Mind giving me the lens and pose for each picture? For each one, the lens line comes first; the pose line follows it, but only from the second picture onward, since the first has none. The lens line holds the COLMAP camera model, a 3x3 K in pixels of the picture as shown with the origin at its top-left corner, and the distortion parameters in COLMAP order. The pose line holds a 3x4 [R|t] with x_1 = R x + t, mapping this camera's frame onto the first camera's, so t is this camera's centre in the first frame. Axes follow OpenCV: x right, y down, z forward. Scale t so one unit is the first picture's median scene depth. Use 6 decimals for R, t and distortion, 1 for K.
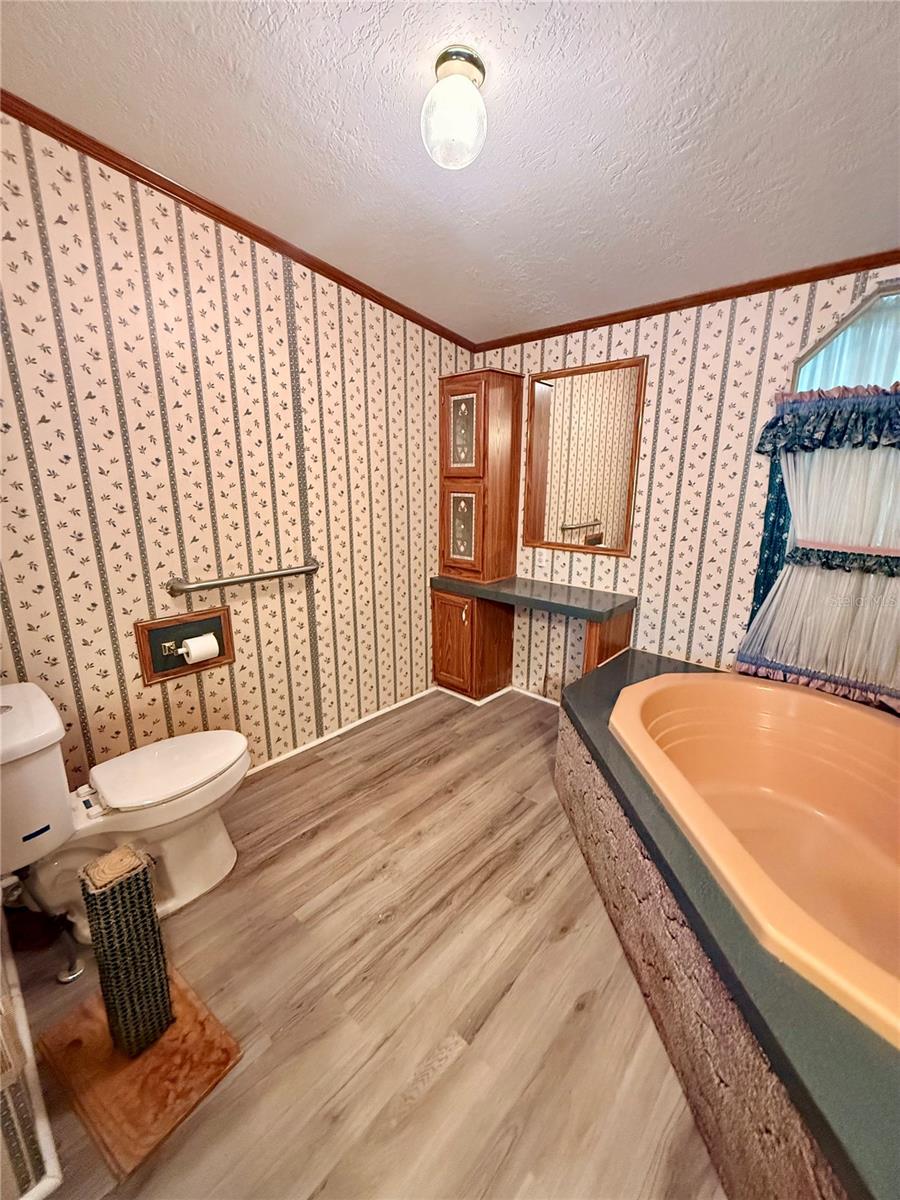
lens RADIAL K [[483.0, 0, 448.4], [0, 483.0, 596.8], [0, 0, 1]] dist [0.000126, 0.000828]
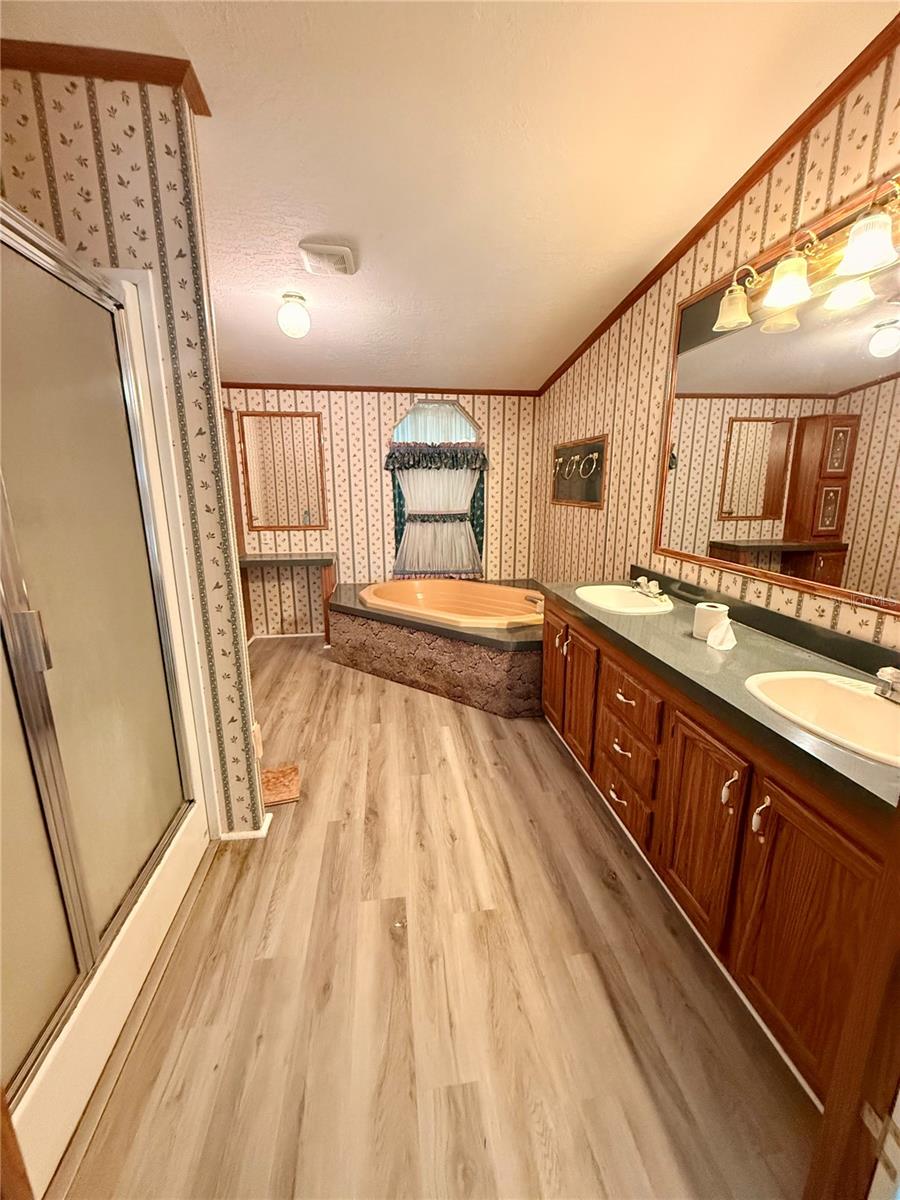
lens RADIAL K [[483.0, 0, 450.3], [0, 483.0, 596.0], [0, 0, 1]] dist [0.000126, 0.000828]
pose [[0.639587, -0.176917, 0.748084, -0.771858], [0.188336, 0.979561, 0.070638, 0.126263], [-0.745291, 0.095712, 0.659834, -0.474953]]
